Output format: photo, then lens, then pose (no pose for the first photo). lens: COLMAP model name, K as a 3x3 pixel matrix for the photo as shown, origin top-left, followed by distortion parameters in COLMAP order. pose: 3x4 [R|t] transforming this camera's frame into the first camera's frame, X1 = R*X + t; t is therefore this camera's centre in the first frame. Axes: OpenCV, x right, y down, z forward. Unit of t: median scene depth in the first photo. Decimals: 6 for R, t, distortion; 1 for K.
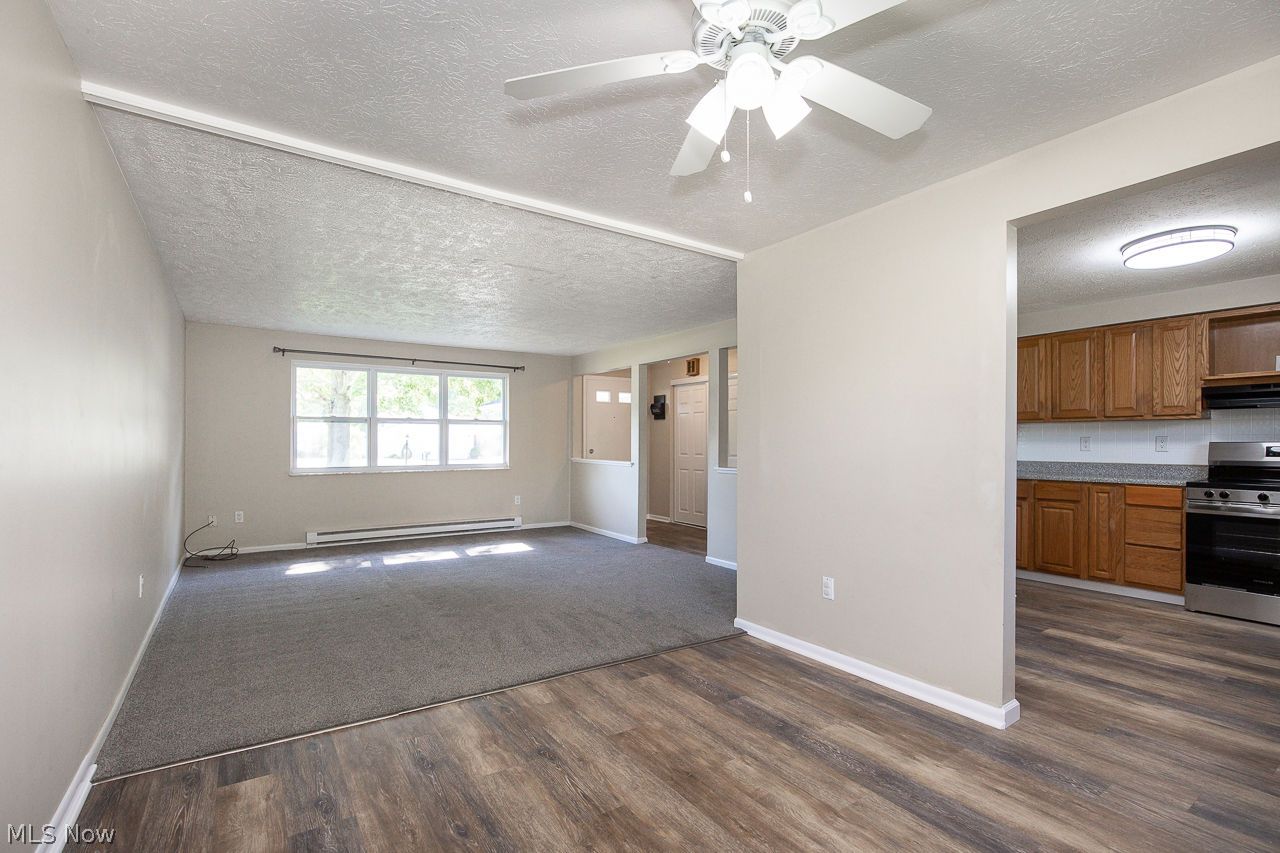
lens RADIAL K [[597.5, 0, 643.9], [0, 597.5, 434.4], [0, 0, 1]] dist [-0.000993, 0.000388]
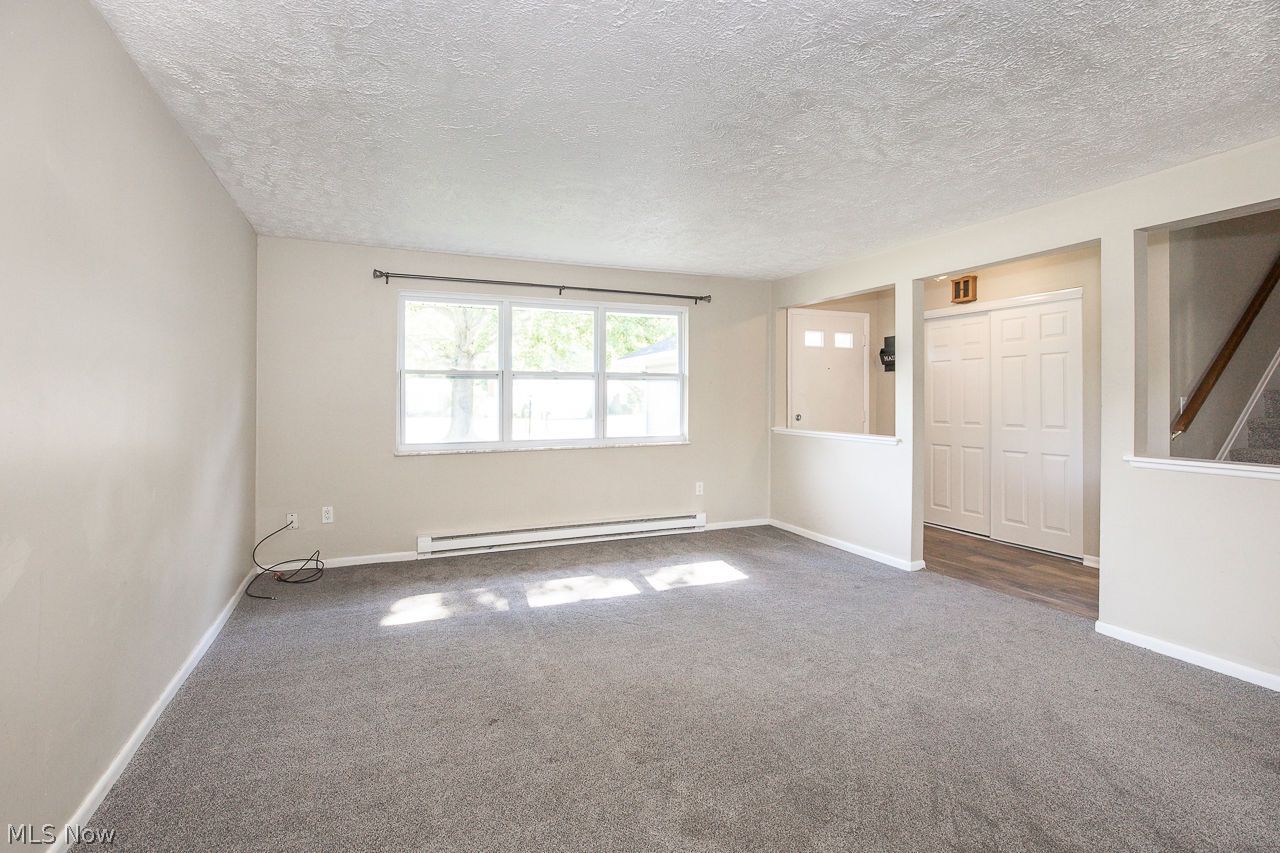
lens RADIAL K [[599.7, 0, 638.8], [0, 599.7, 381.3], [0, 0, 1]] dist [0.000042, -0.000010]
pose [[0.982608, -0.007740, -0.185531, -0.168516], [0.004535, 0.999833, -0.017694, -0.002788], [0.185637, 0.016545, 0.982479, 0.334740]]
